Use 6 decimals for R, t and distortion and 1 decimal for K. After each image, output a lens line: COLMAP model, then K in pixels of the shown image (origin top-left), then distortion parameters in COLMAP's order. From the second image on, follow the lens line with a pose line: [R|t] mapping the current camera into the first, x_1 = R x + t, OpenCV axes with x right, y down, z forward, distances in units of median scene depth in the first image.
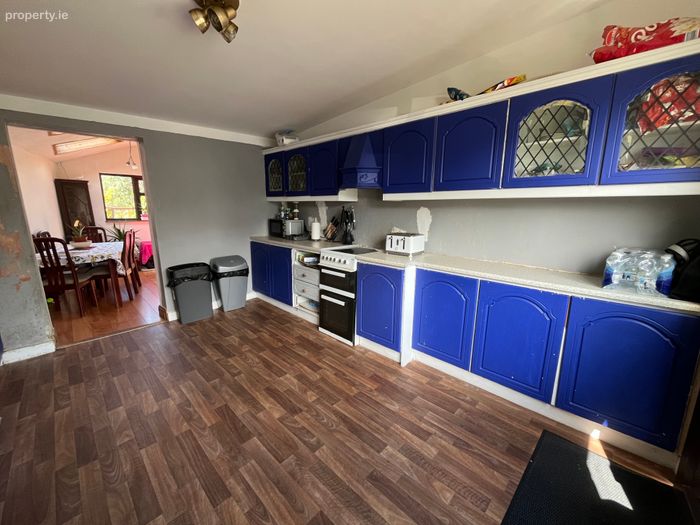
lens RADIAL K [[285.7, 0, 349.5], [0, 285.7, 265.0], [0, 0, 1]] dist [0.000931, -0.000192]
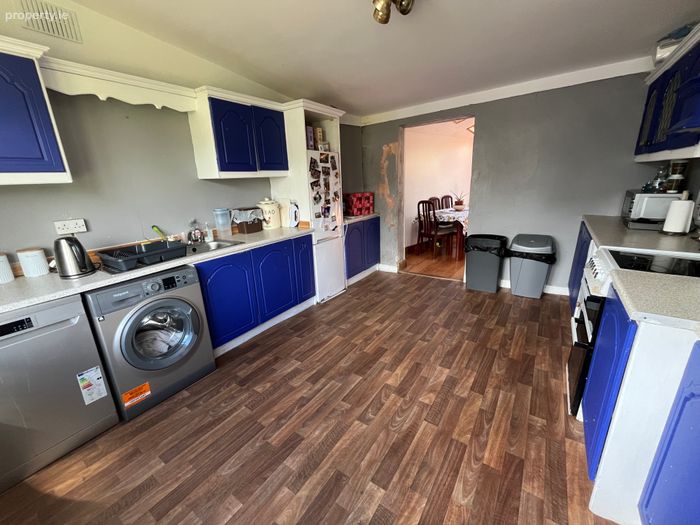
lens RADIAL K [[285.7, 0, 346.5], [0, 285.7, 262.9], [0, 0, 1]] dist [0.000931, -0.000192]
pose [[0.151269, 0.264270, -0.952512, 0.518770], [-0.155443, 0.957971, 0.241099, -0.110069], [0.976194, 0.111591, 0.185990, 0.496197]]
